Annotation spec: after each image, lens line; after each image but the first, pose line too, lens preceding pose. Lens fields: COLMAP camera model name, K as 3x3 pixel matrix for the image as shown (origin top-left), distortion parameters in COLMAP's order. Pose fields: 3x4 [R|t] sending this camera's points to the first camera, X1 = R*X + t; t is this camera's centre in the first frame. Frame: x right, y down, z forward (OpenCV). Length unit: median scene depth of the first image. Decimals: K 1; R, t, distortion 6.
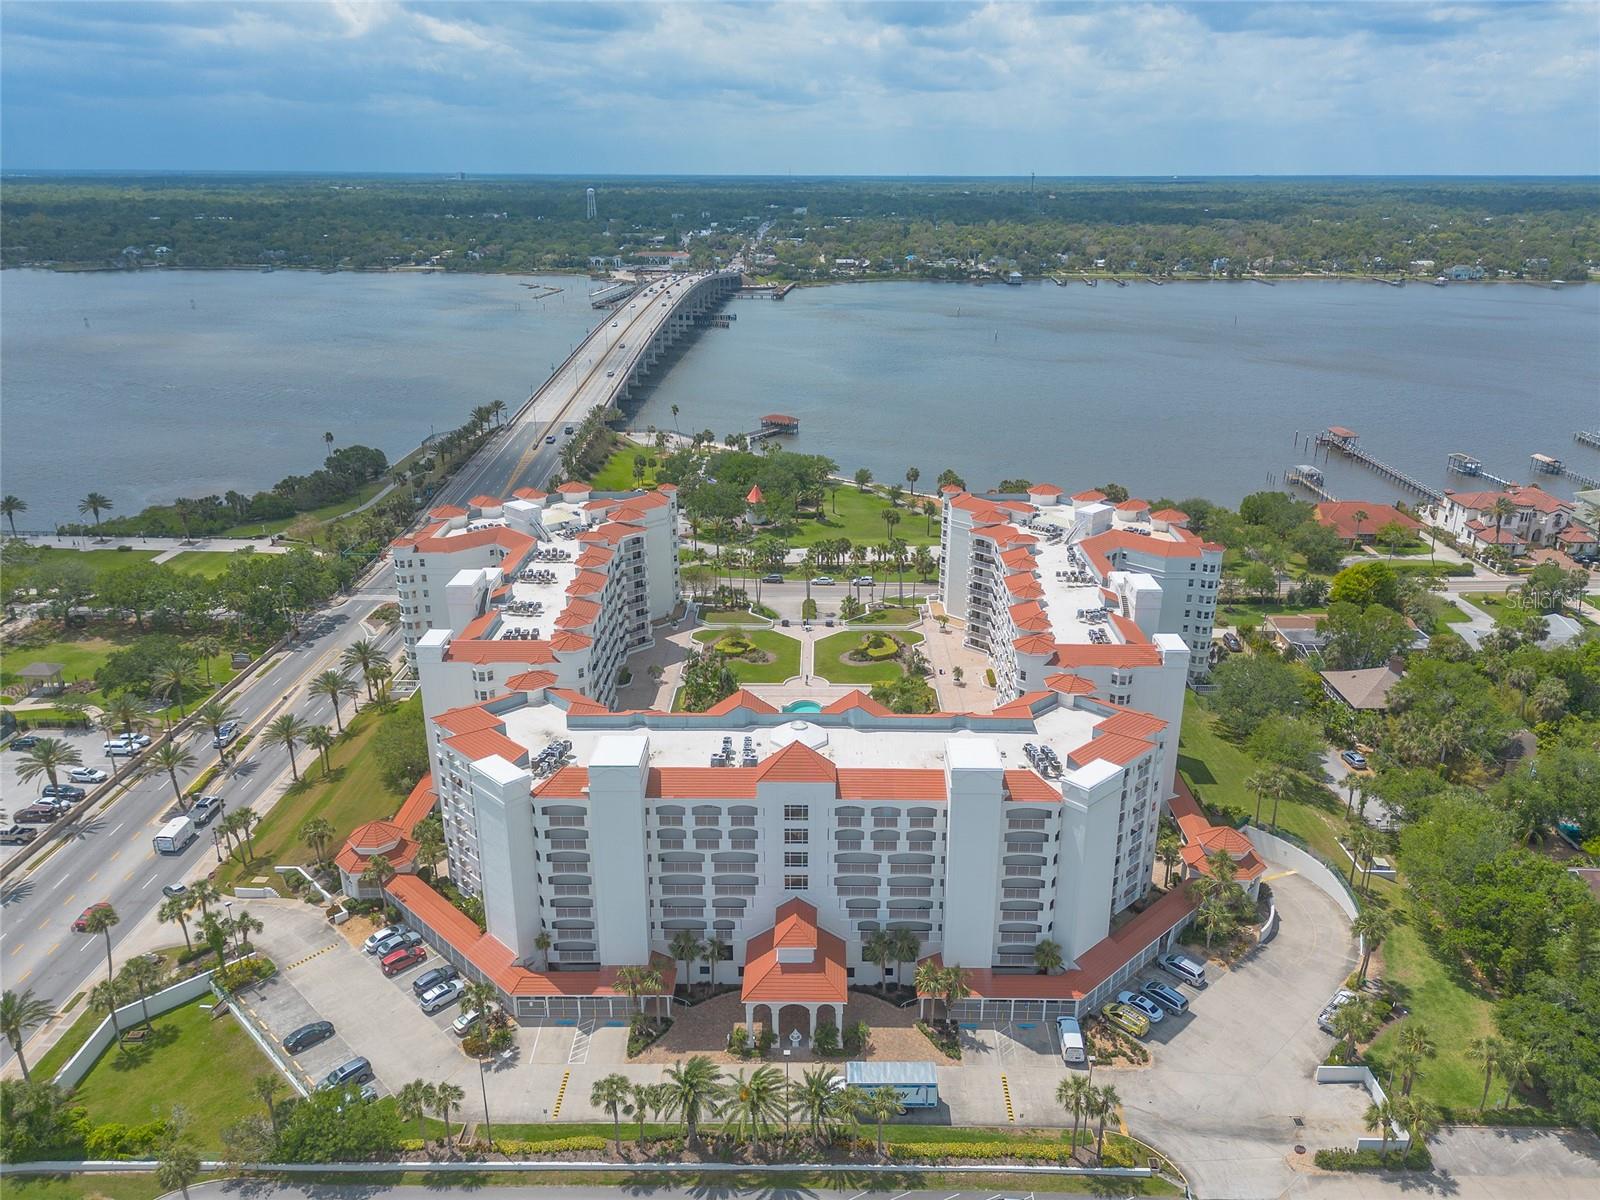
lens RADIAL K [[1189.9, 0, 817.5], [0, 1189.9, 639.6], [0, 0, 1]] dist [0.054247, -0.044568]
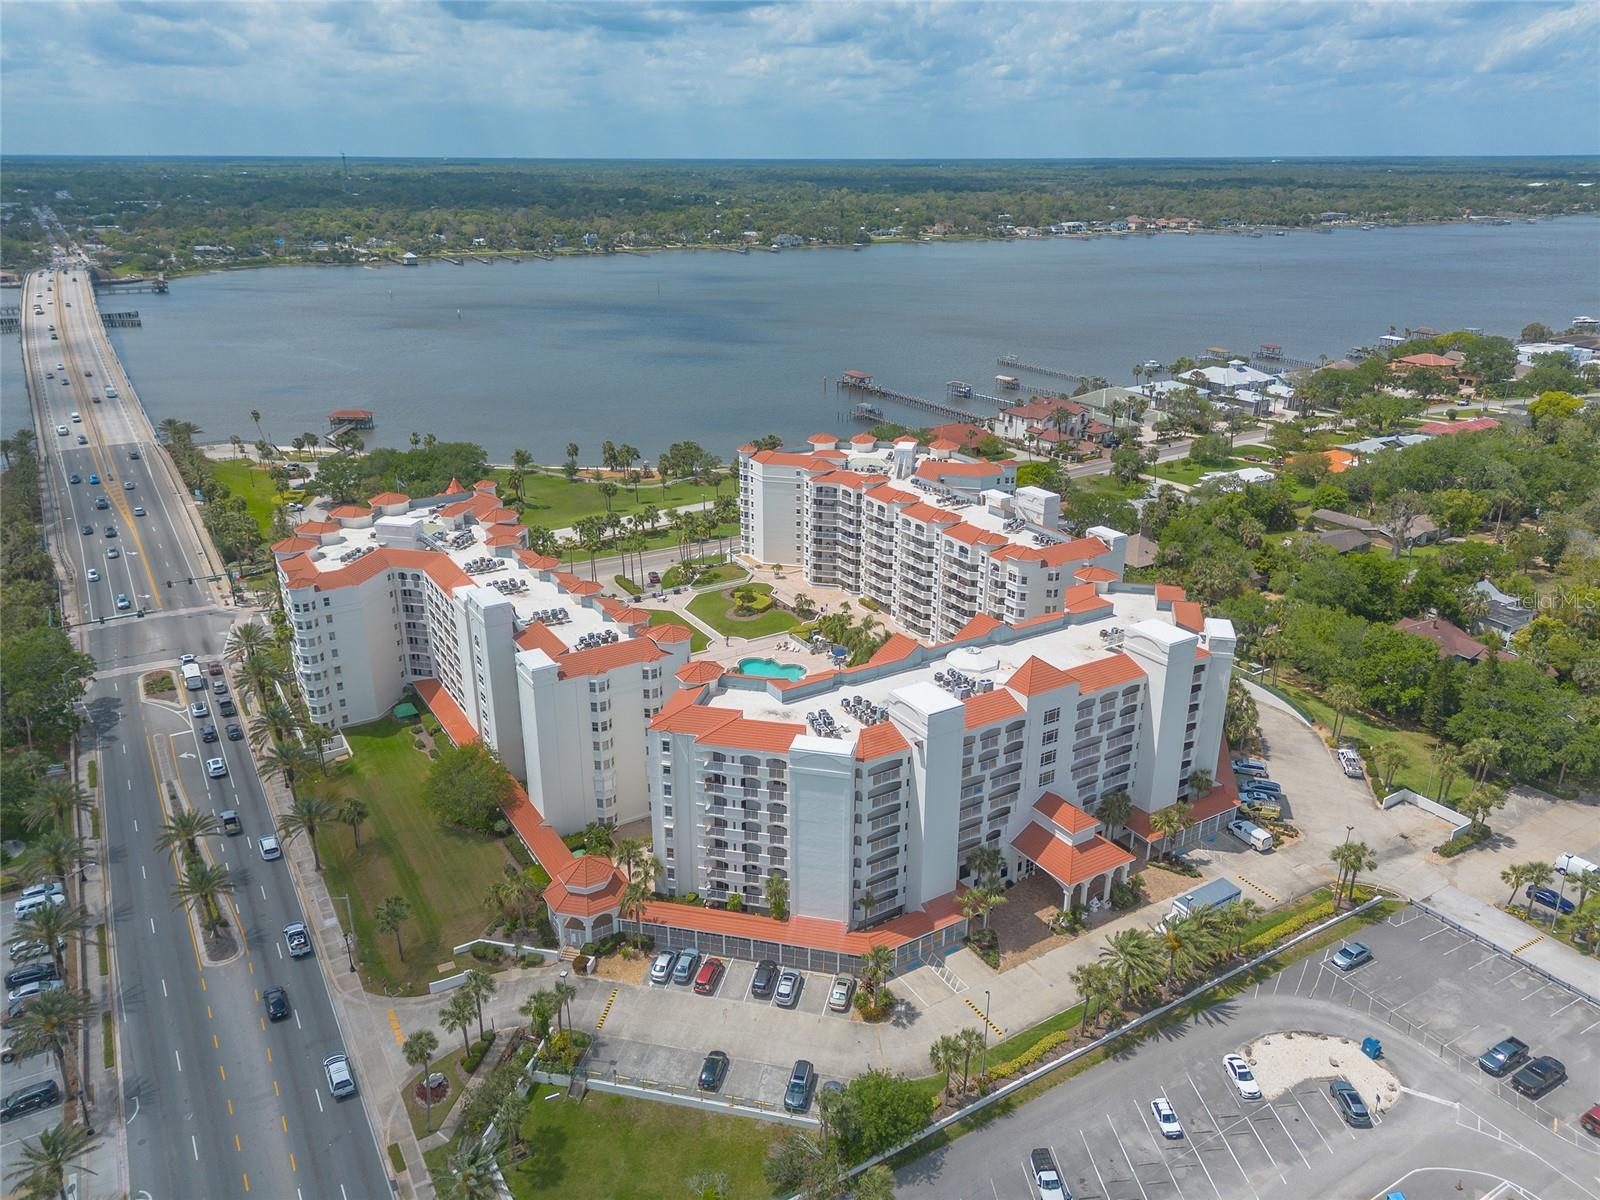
lens RADIAL K [[1136.1, 0, 805.6], [0, 1136.1, 638.8], [0, 0, 1]] dist [0.037908, -0.026161]
pose [[0.847069, -0.210650, 0.487956, -0.228265], [0.196296, 0.977186, 0.081089, -0.018488], [-0.493905, 0.027096, 0.869093, 0.055855]]
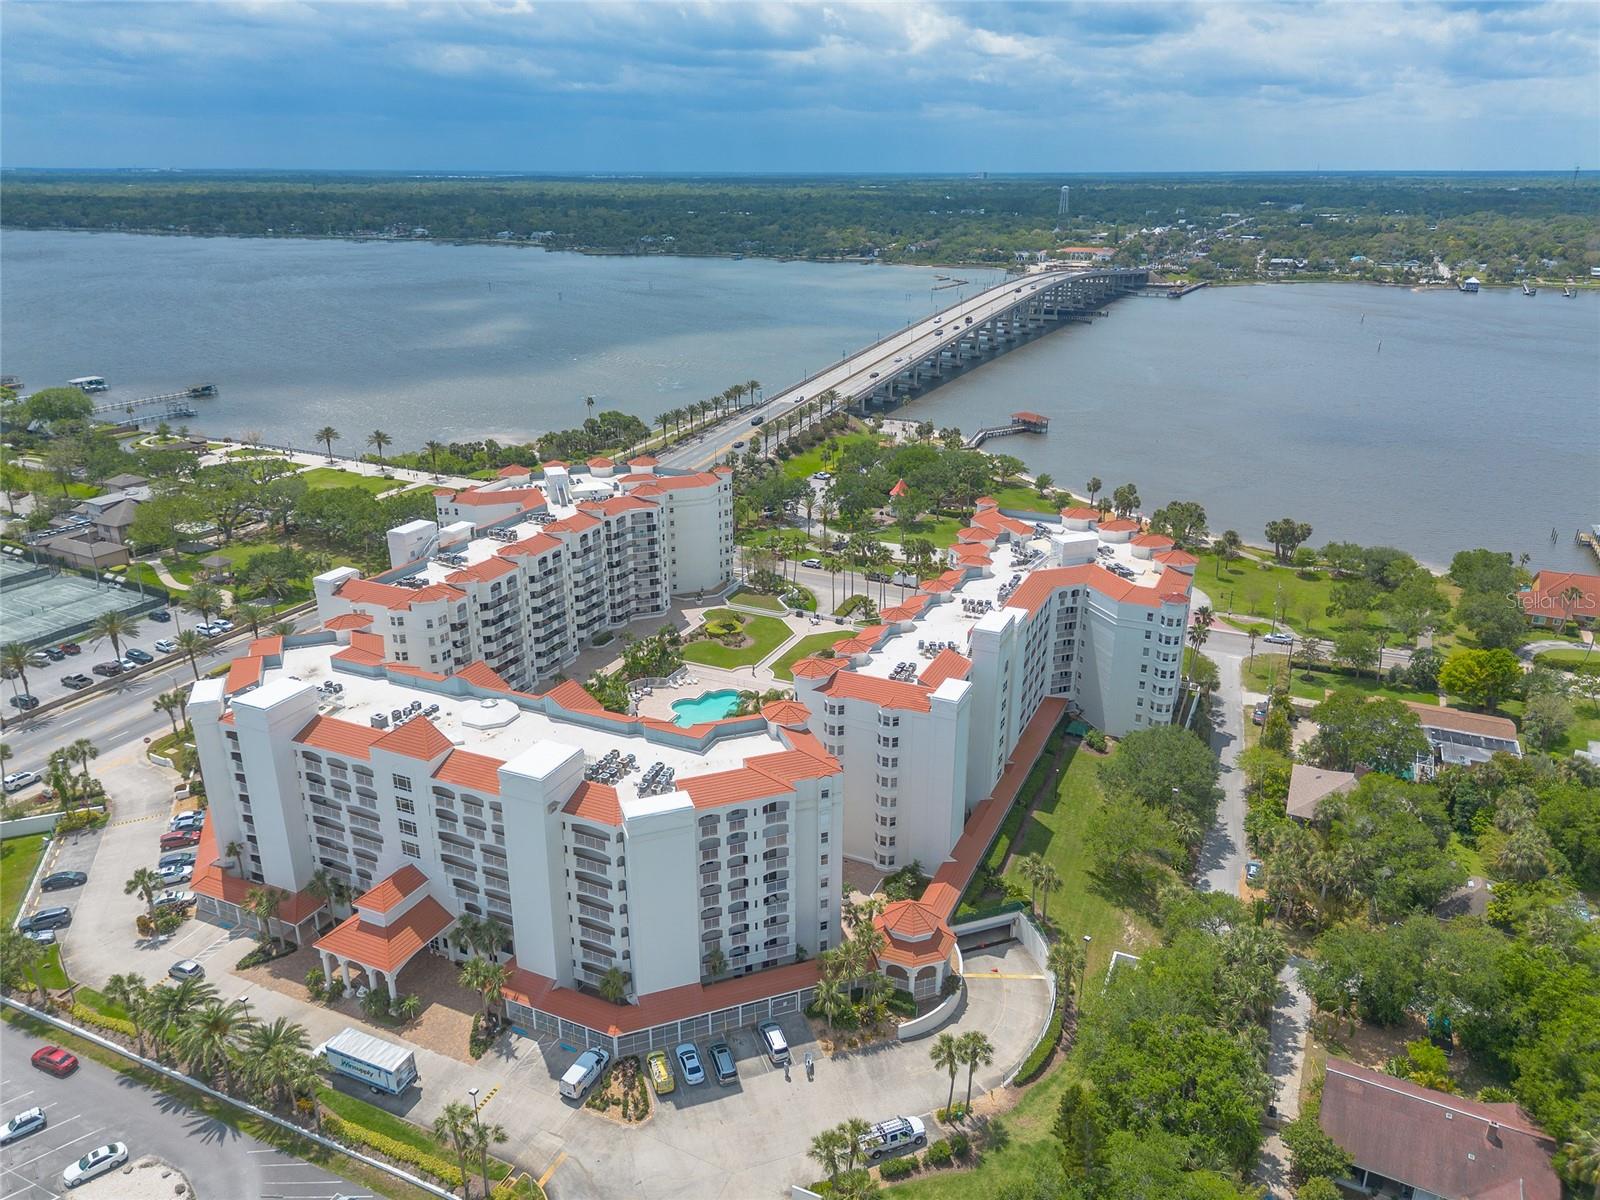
lens RADIAL K [[1136.1, 0, 804.3], [0, 1136.1, 601.0], [0, 0, 1]] dist [0.037908, -0.026161]
pose [[0.909815, 0.144745, -0.388954, 0.209520], [-0.149287, 0.988617, 0.018701, -0.025831], [0.387233, 0.041051, 0.921067, 0.066129]]
